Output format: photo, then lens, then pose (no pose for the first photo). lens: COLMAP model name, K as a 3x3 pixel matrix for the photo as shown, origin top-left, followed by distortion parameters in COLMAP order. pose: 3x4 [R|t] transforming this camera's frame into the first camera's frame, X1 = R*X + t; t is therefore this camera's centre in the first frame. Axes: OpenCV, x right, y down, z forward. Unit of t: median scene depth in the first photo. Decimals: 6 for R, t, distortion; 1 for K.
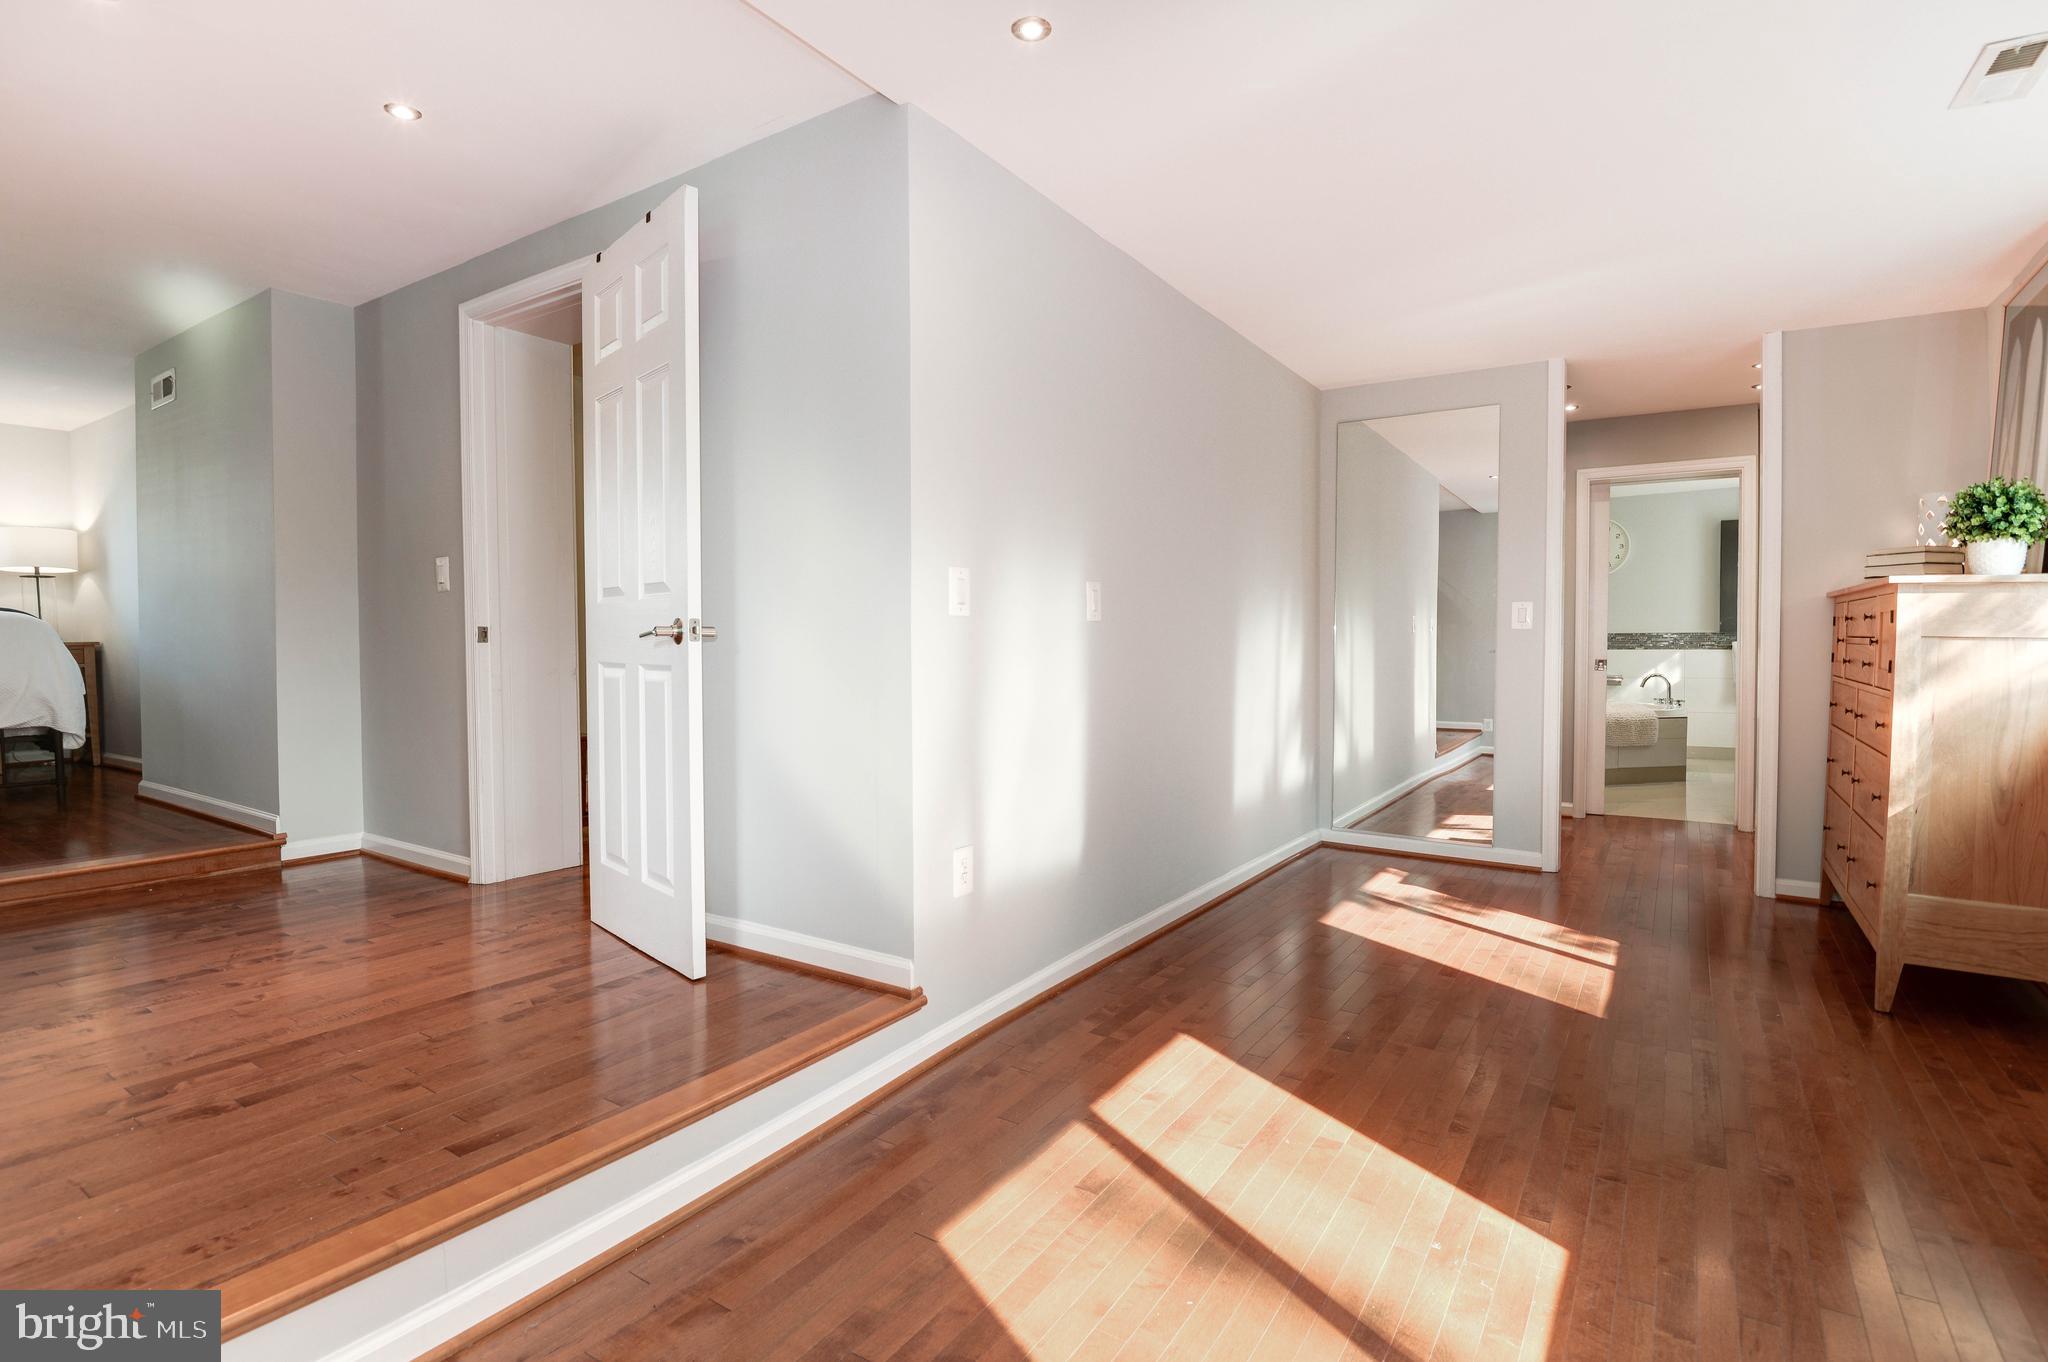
lens RADIAL K [[971.6, 0, 1053.8], [0, 971.6, 654.7], [0, 0, 1]] dist [-0.000782, -0.015810]
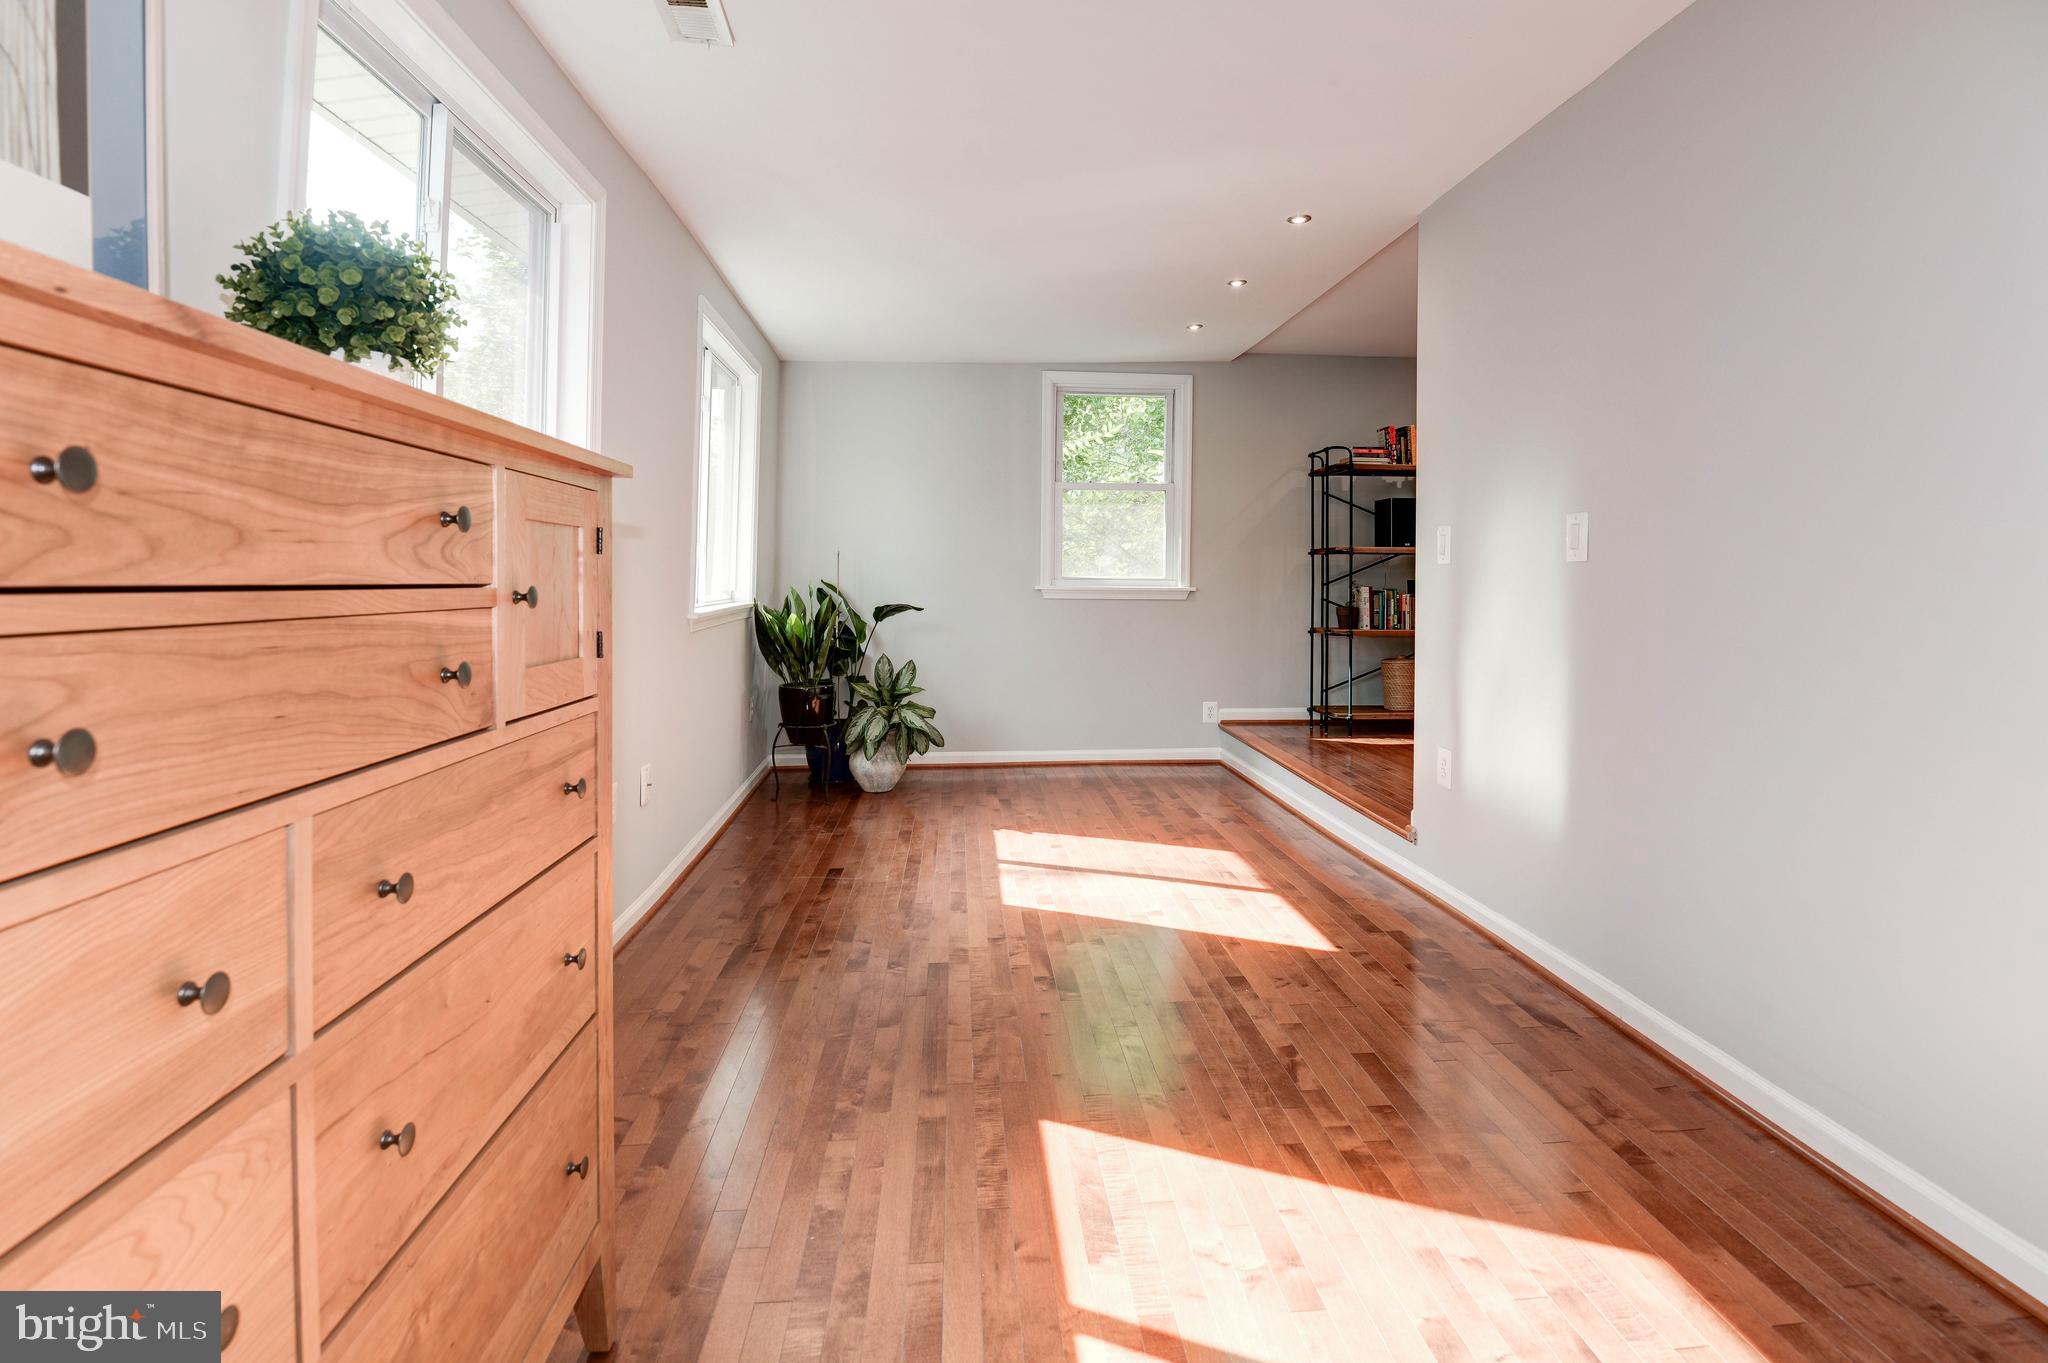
lens RADIAL K [[971.6, 0, 1053.8], [0, 971.6, 655.2], [0, 0, 1]] dist [-0.000782, -0.015810]
pose [[-0.782711, 0.052932, -0.620130, 0.897936], [-0.010158, 0.995158, 0.097765, -0.031822], [0.622302, 0.082821, -0.778384, 1.385248]]
